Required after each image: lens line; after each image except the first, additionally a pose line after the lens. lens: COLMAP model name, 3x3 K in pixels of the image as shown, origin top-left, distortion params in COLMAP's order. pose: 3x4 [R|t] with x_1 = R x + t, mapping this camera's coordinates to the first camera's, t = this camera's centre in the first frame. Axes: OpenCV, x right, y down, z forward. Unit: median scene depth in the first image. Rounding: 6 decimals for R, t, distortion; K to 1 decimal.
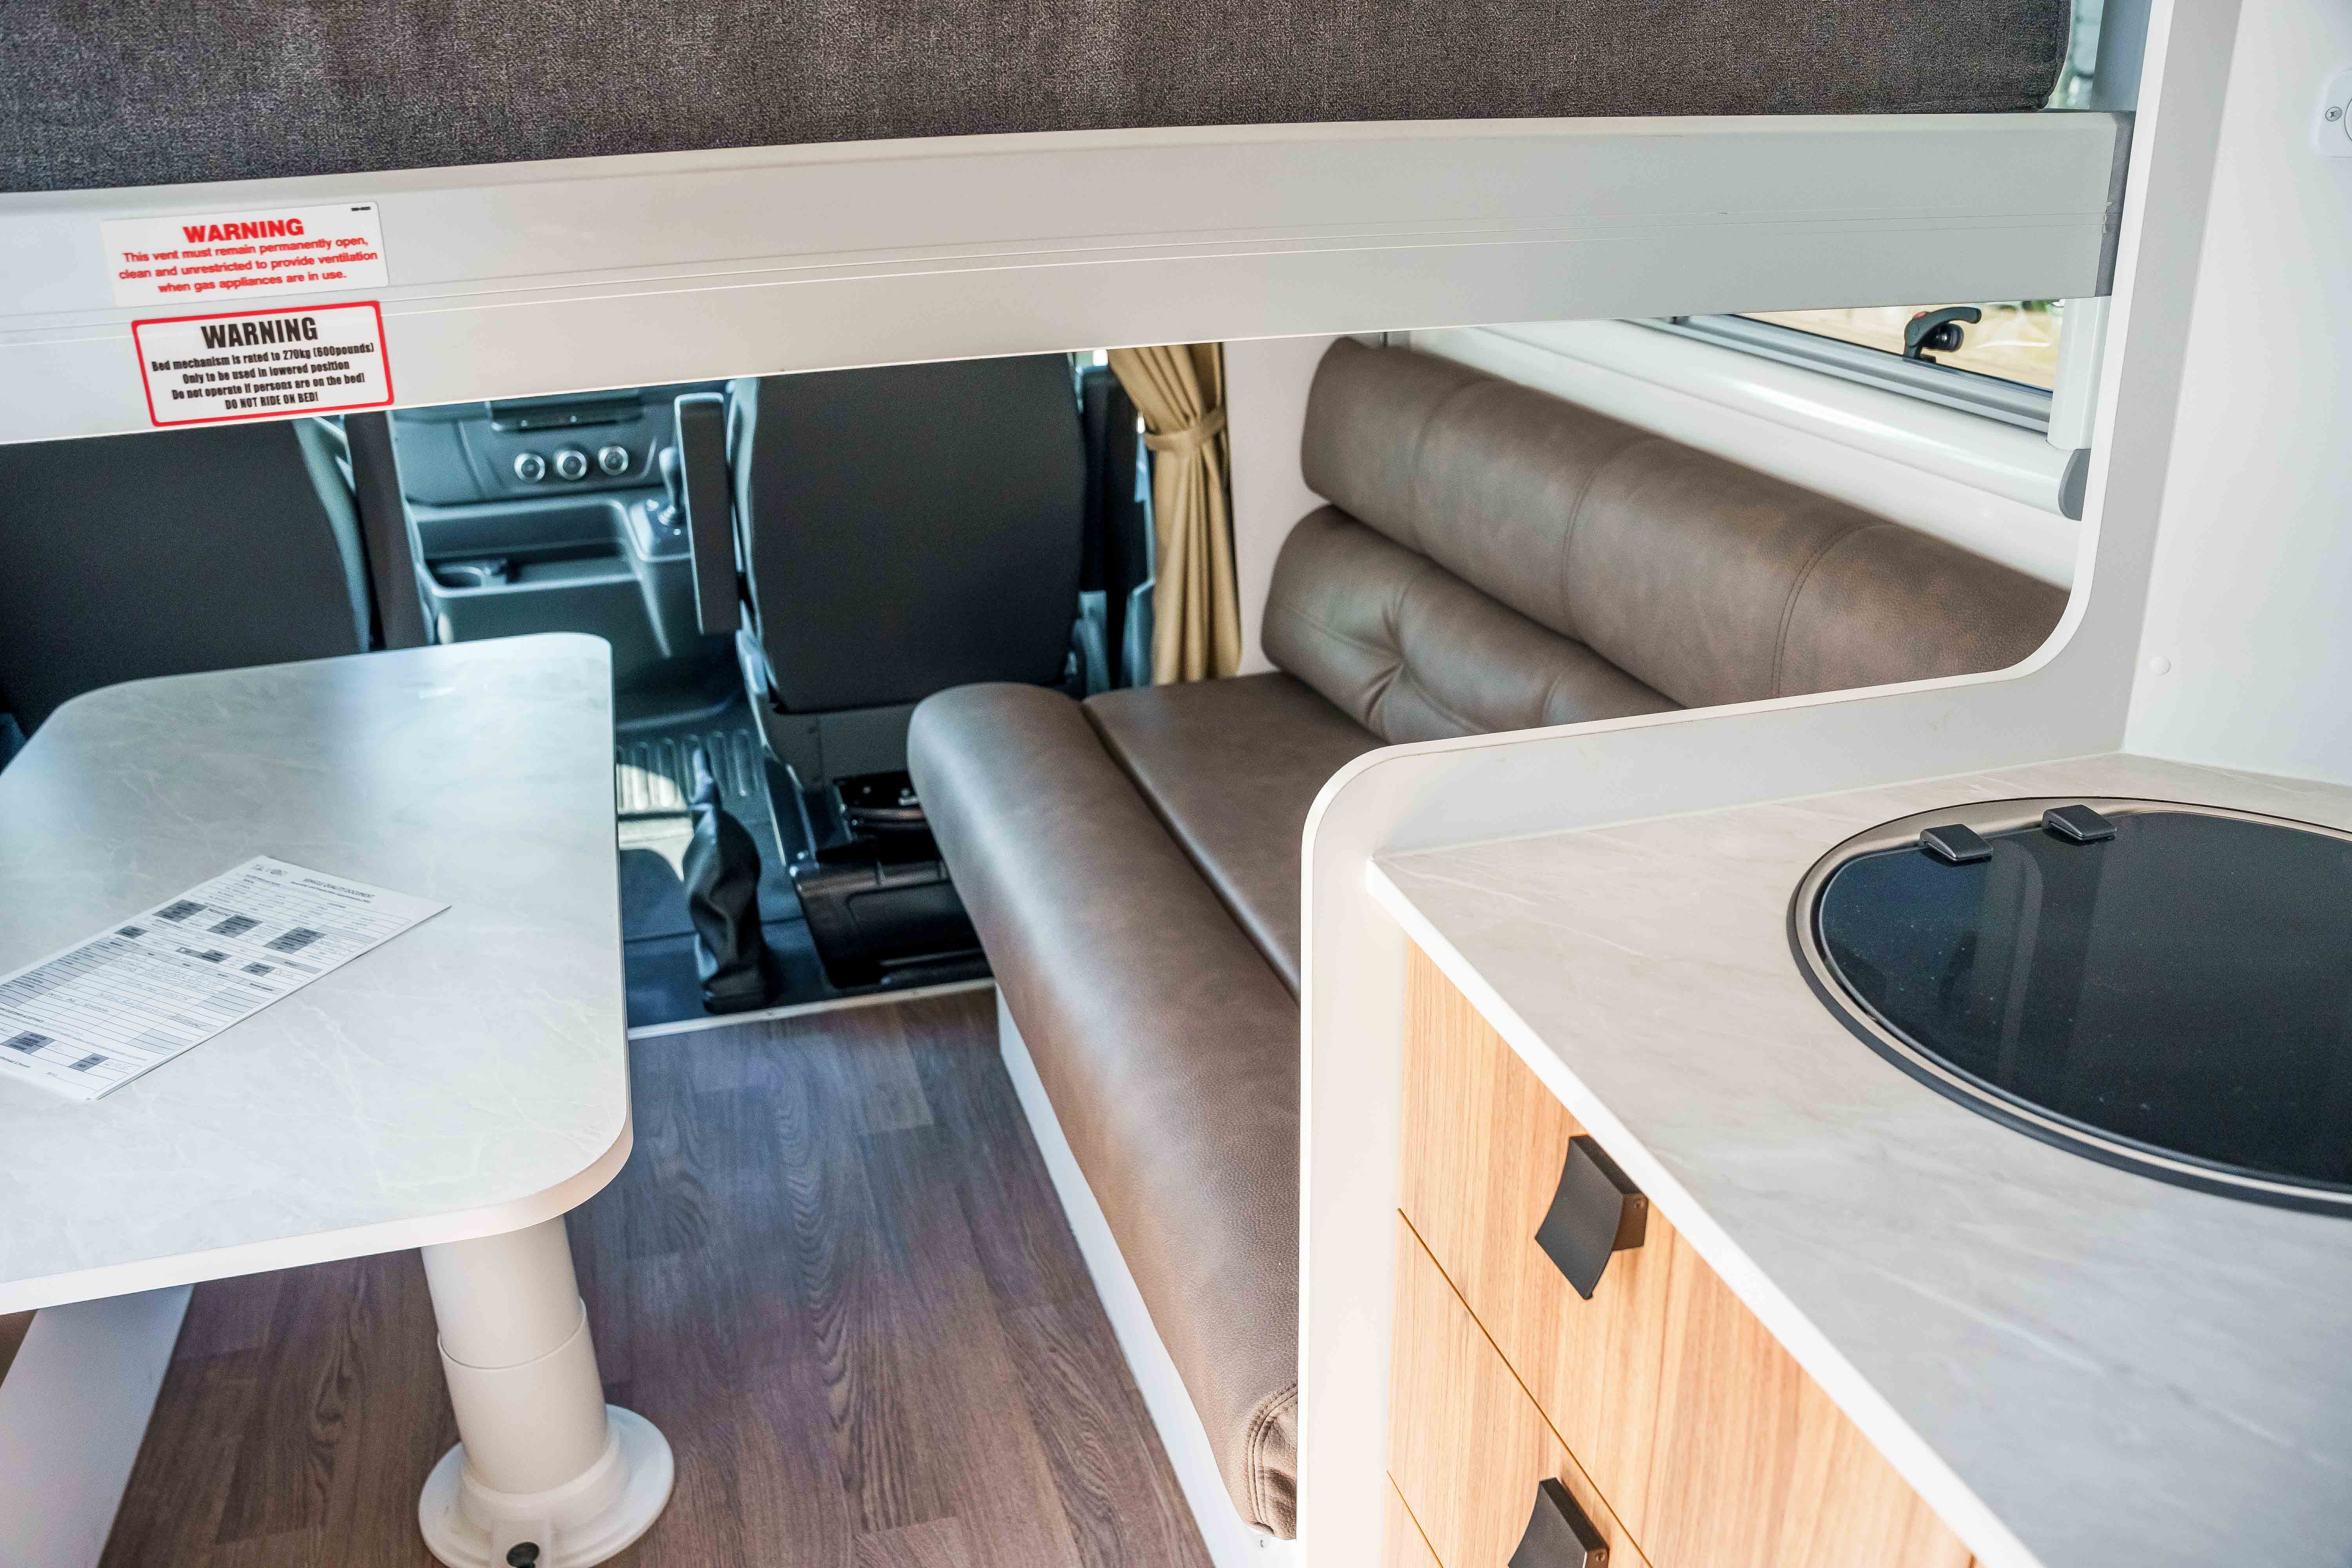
lens RADIAL K [[1873.2, 0, 1161.0], [0, 1873.2, 794.2], [0, 0, 1]] dist [-0.195966, 0.166260]
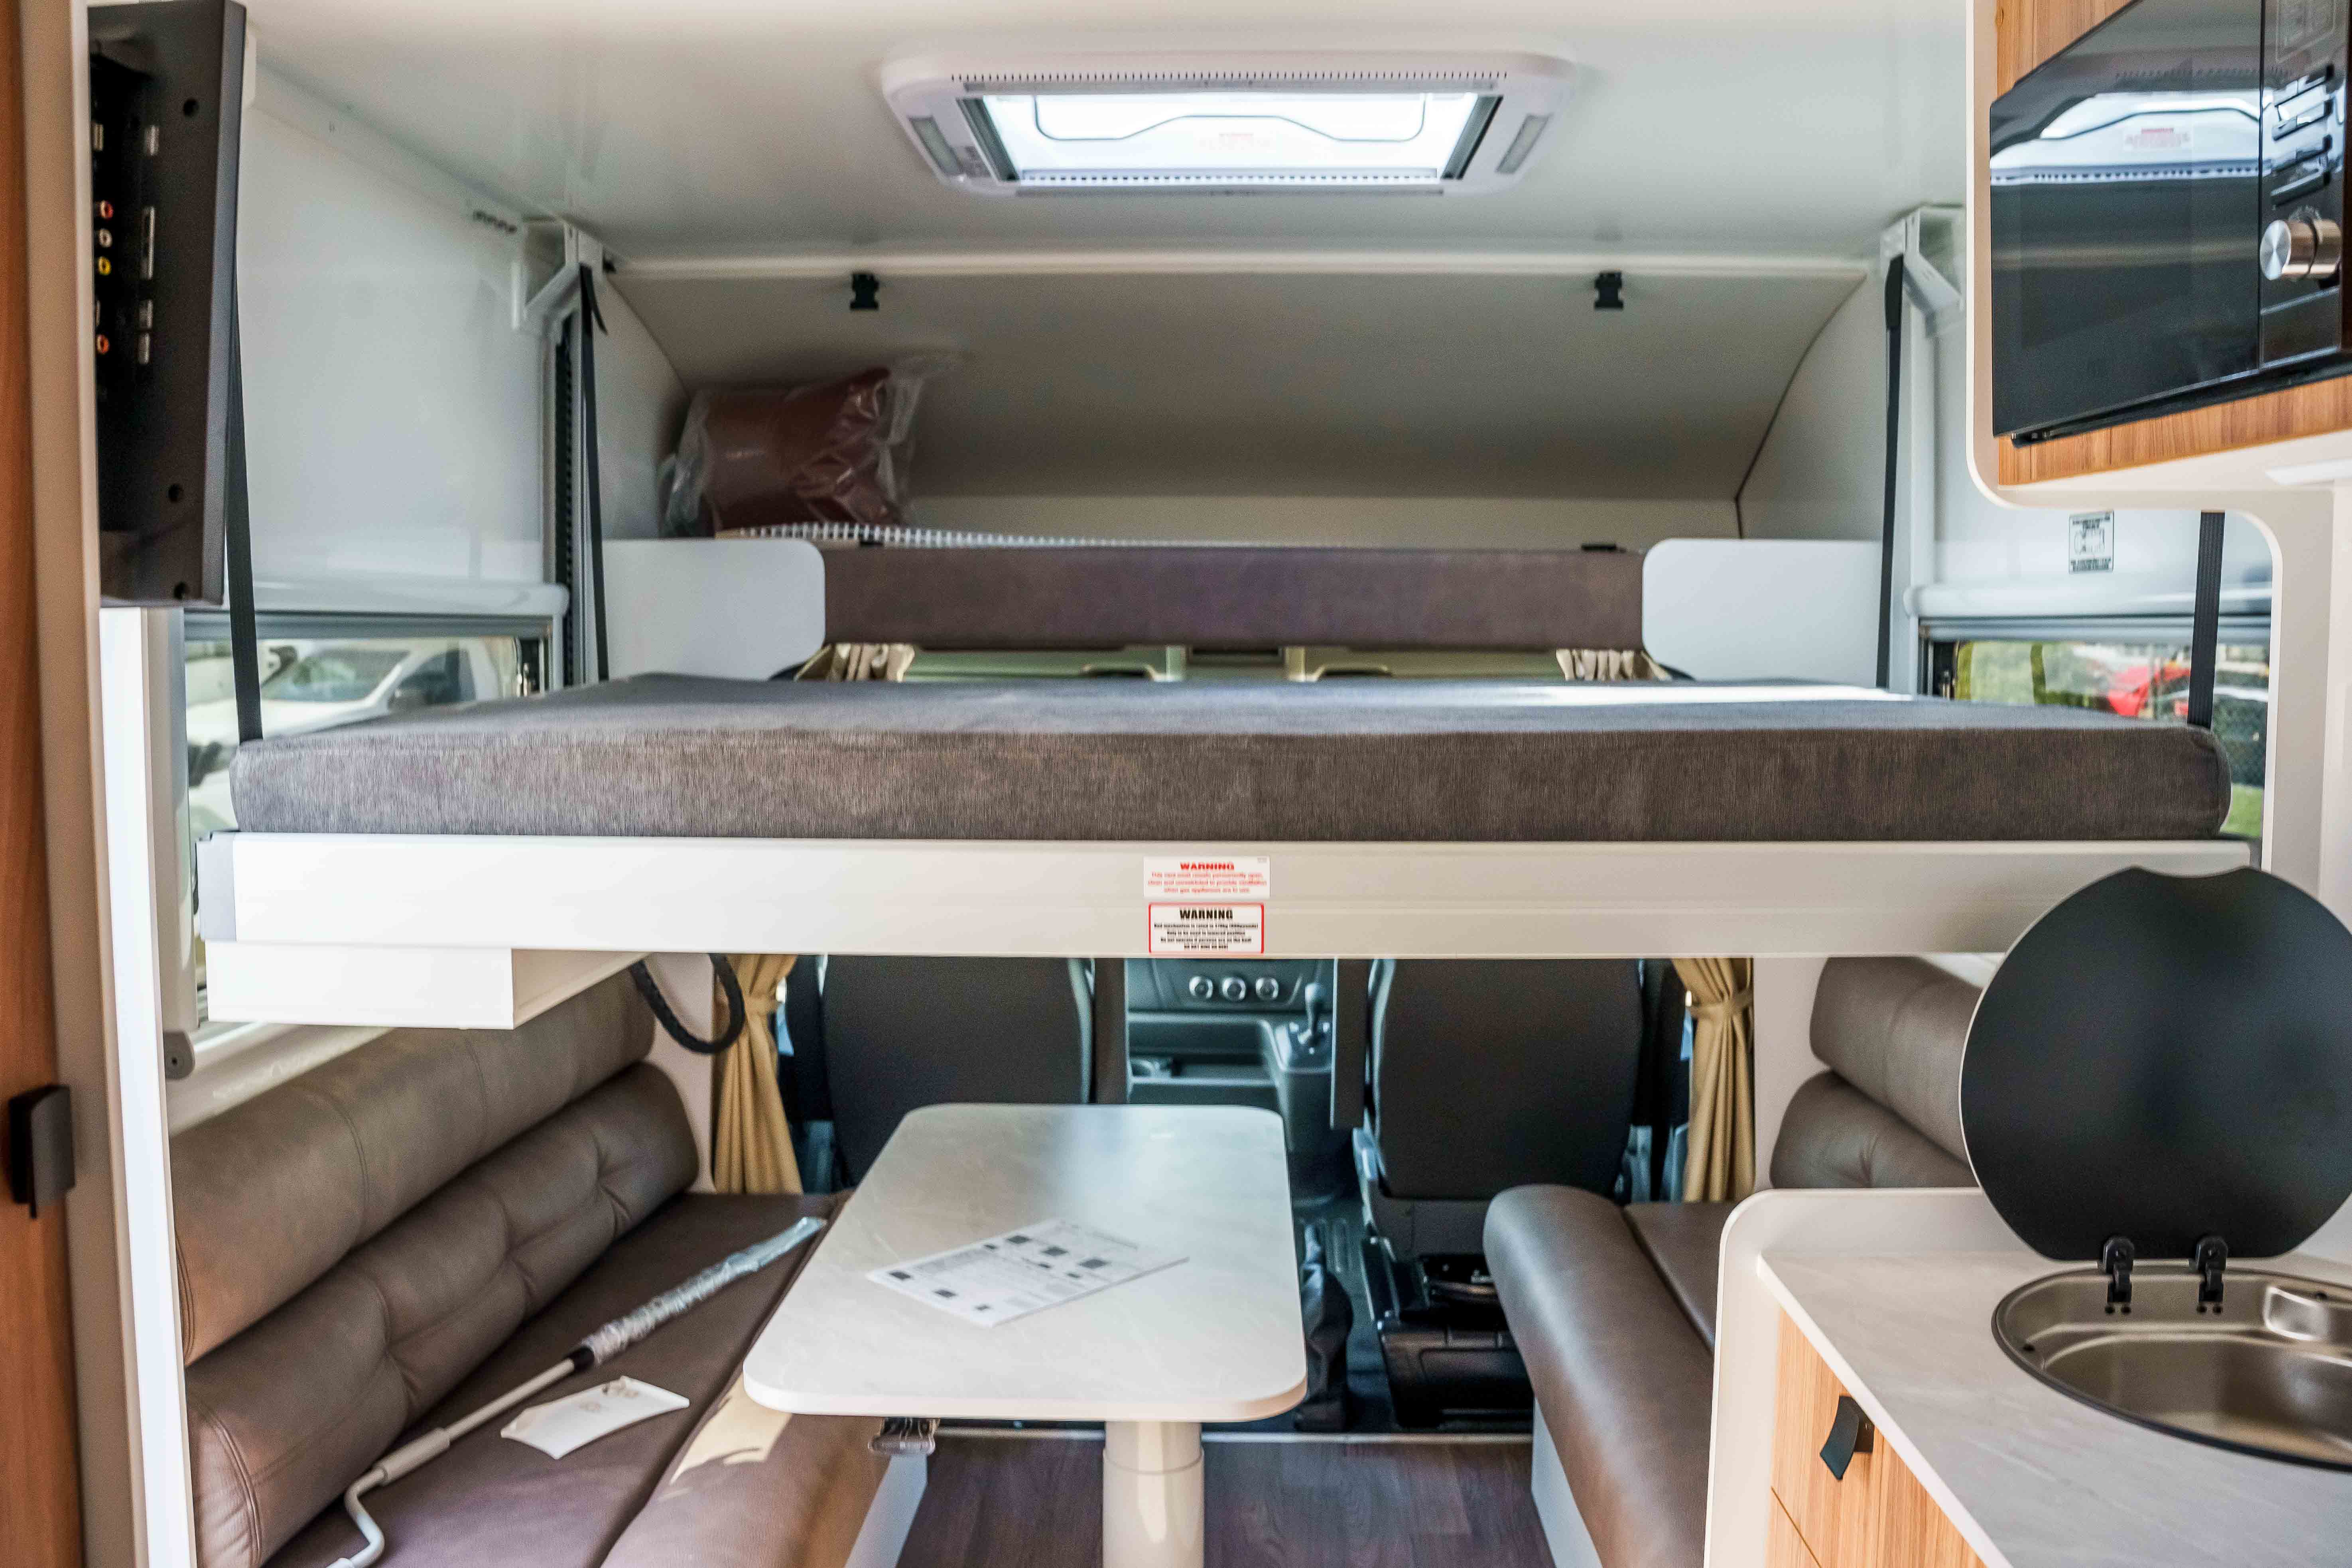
lens RADIAL K [[1873.2, 0, 1173.6], [0, 1873.2, 791.9], [0, 0, 1]] dist [-0.195966, 0.166260]
pose [[0.950901, 0.049494, -0.305511, 0.046803], [-0.136263, 0.953259, -0.269686, 0.079853], [0.277883, 0.298074, 0.913199, -0.420036]]
